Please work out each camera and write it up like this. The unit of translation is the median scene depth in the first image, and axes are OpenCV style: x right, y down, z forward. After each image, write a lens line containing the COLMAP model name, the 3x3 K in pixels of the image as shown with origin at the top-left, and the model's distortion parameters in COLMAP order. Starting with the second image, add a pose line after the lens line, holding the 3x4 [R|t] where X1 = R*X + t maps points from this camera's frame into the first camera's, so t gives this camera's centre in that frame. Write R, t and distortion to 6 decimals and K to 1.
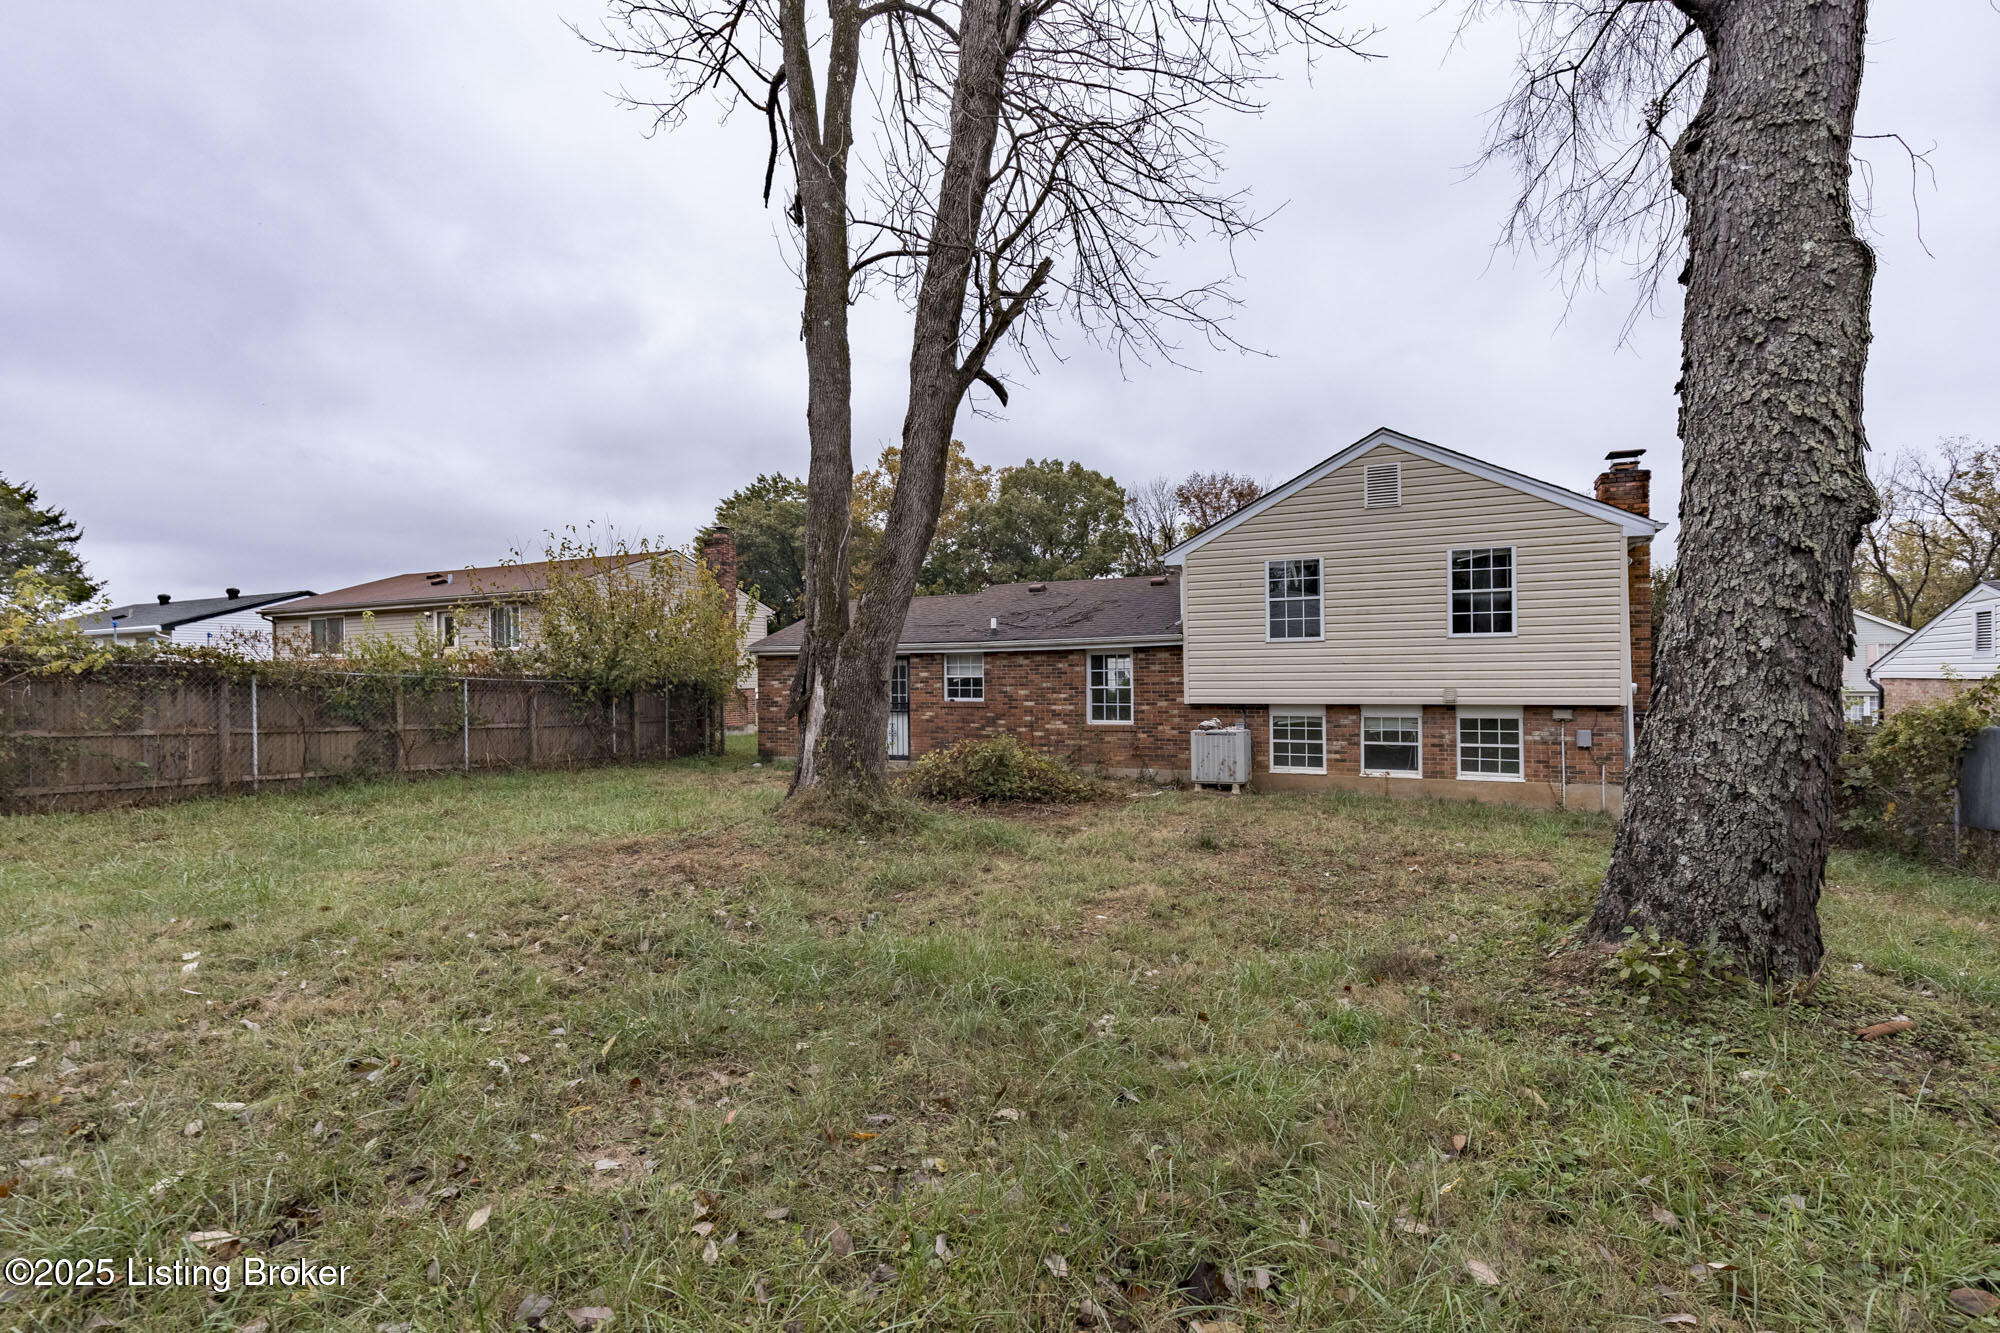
lens RADIAL K [[921.1, 0, 988.9], [0, 921.1, 673.7], [0, 0, 1]] dist [0.011538, -0.002367]
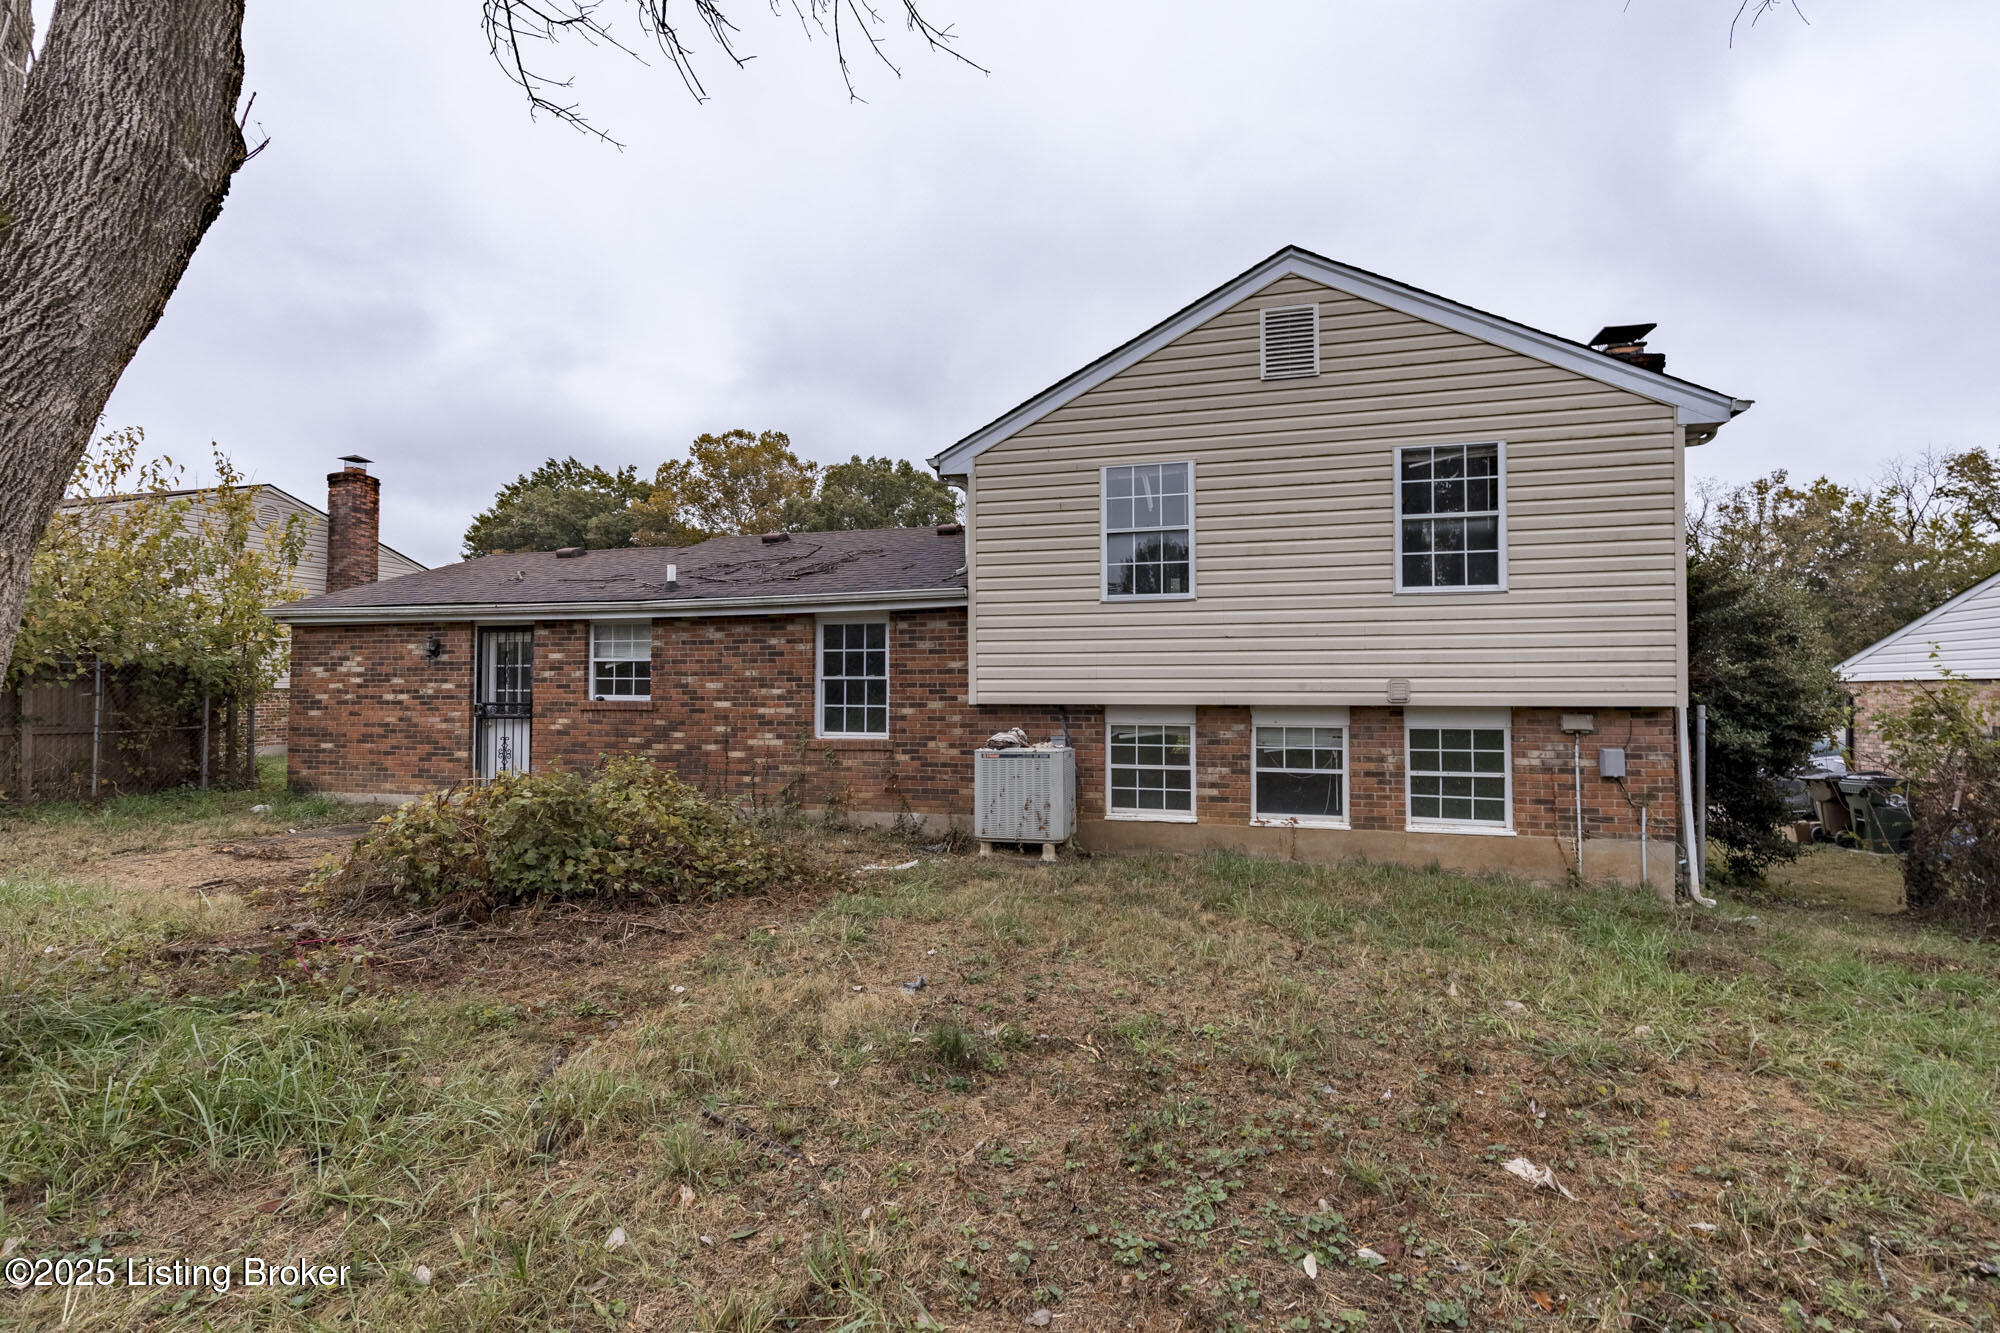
lens RADIAL K [[921.1, 0, 988.7], [0, 921.1, 669.4], [0, 0, 1]] dist [0.011538, -0.002367]
pose [[0.984848, 0.014474, 0.172813, 0.119070], [-0.010666, 0.999680, -0.022944, 0.023145], [-0.173090, 0.020753, 0.984687, 0.402157]]
